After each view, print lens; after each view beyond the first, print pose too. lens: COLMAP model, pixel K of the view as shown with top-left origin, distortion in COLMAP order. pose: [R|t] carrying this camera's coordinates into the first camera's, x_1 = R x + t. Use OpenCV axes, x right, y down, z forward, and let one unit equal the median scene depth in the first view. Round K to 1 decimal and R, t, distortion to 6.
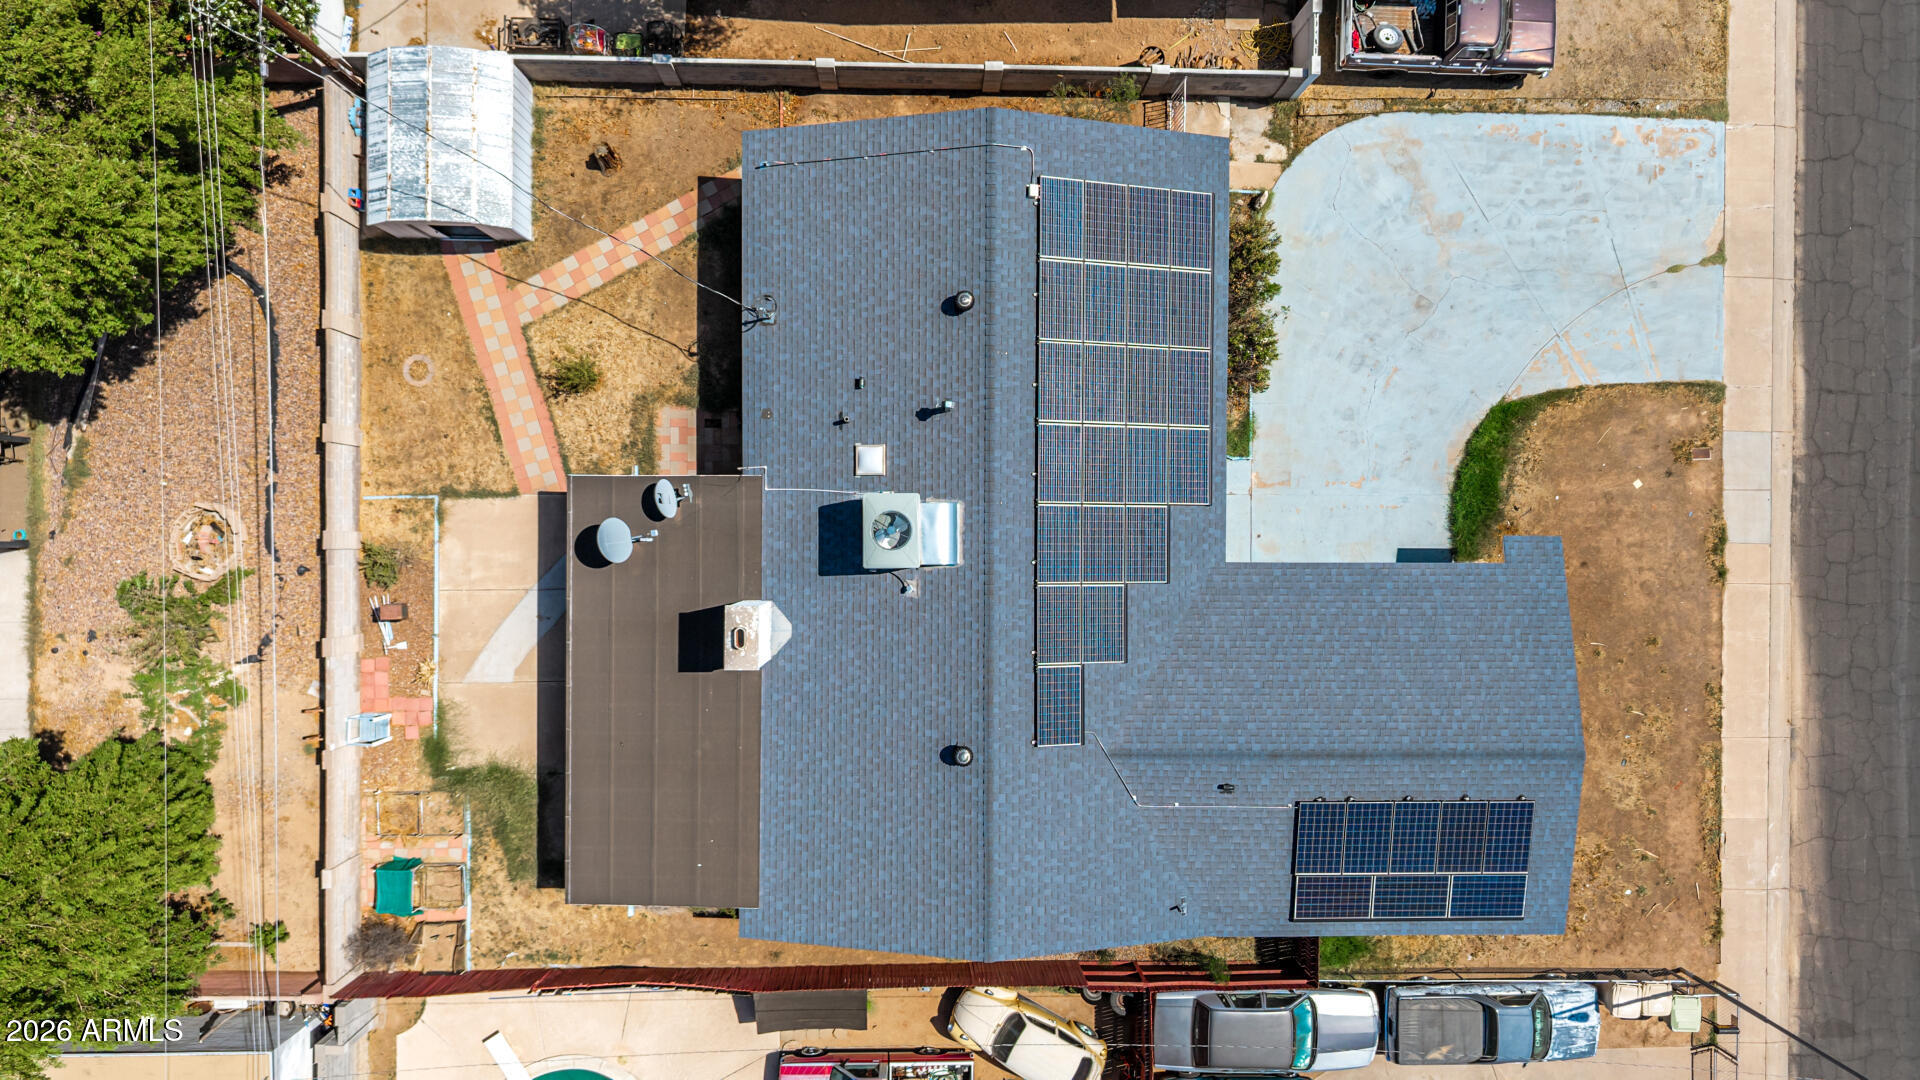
lens RADIAL K [[1279.4, 0, 960.0], [0, 1279.4, 540.0], [0, 0, 1]] dist [0.062387, -0.093618]
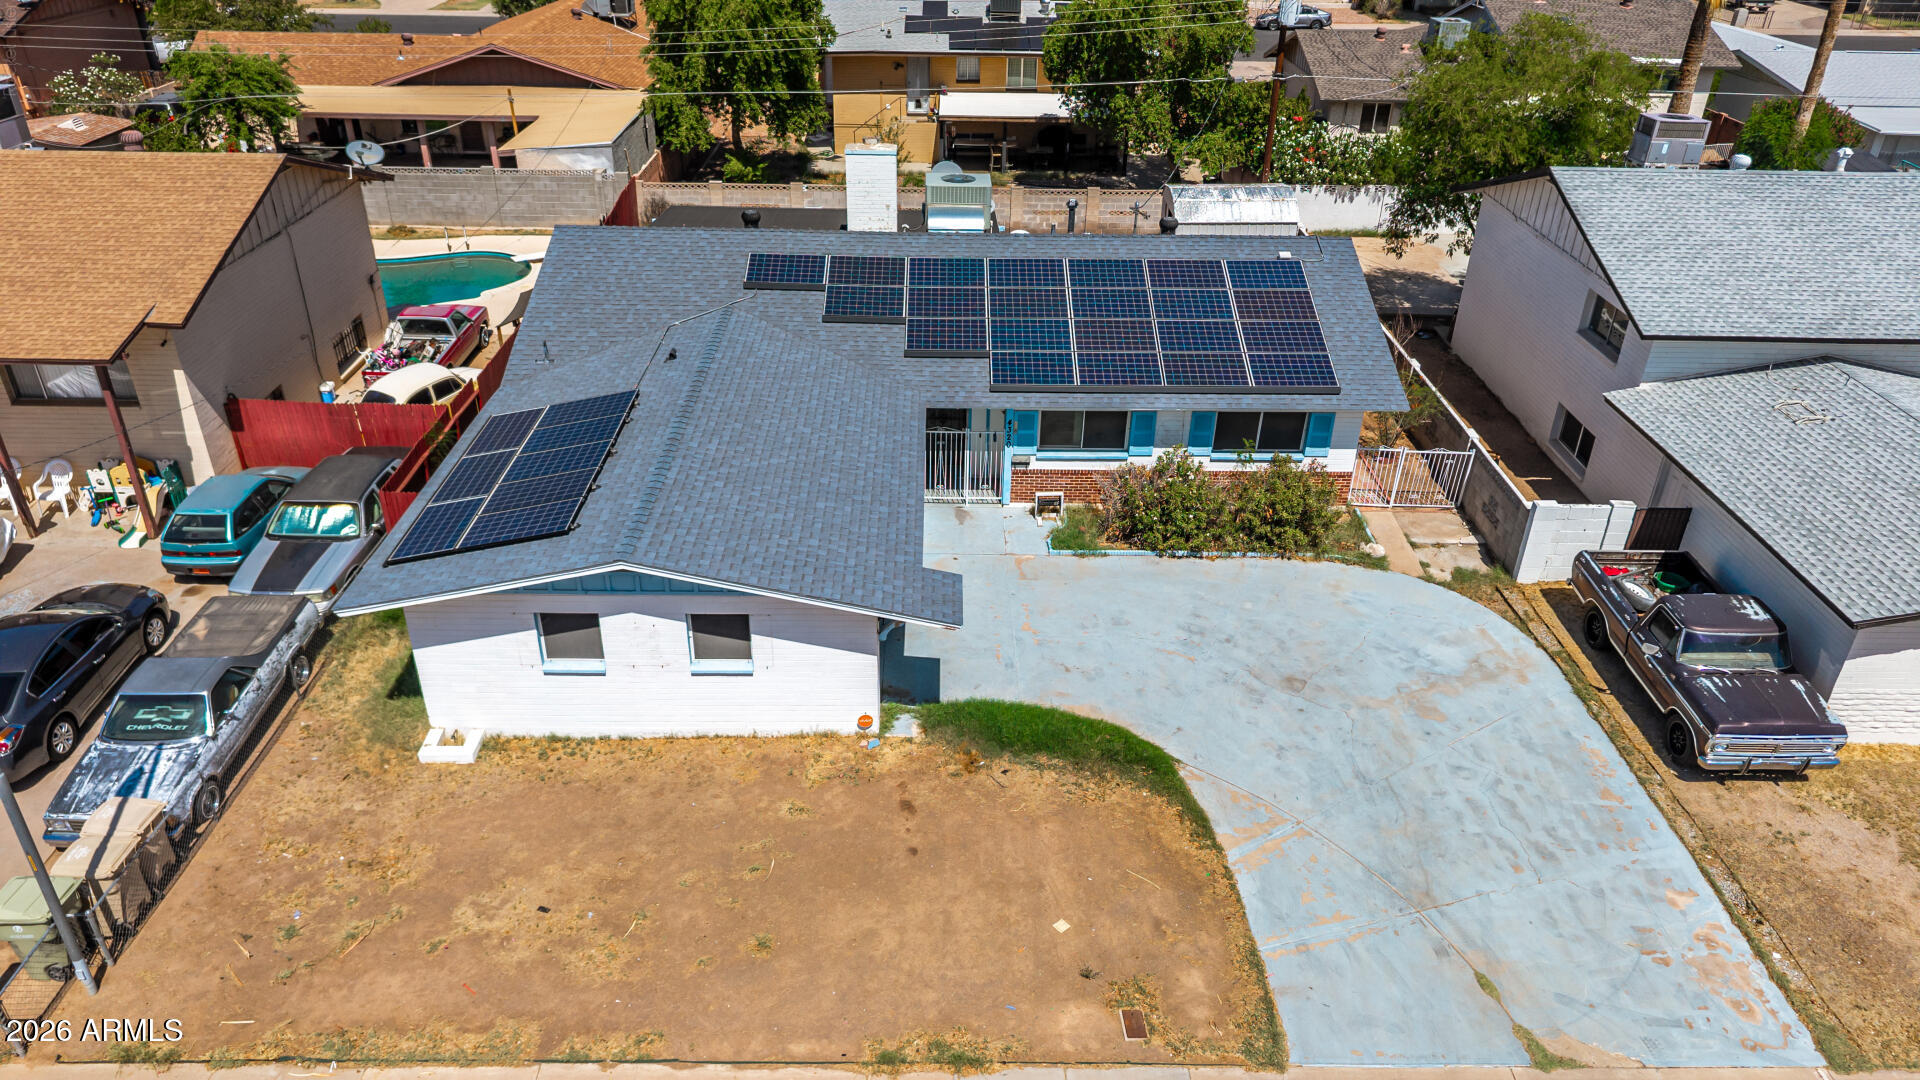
lens RADIAL K [[1279.4, 0, 960.0], [0, 1279.4, 540.0], [0, 0, 1]] dist [0.062387, -0.093618]
pose [[0.016087, 0.472751, -0.881049, 0.918041], [-0.999705, -0.008421, -0.022772, 0.012171], [-0.018184, 0.881156, 0.472476, 0.606220]]
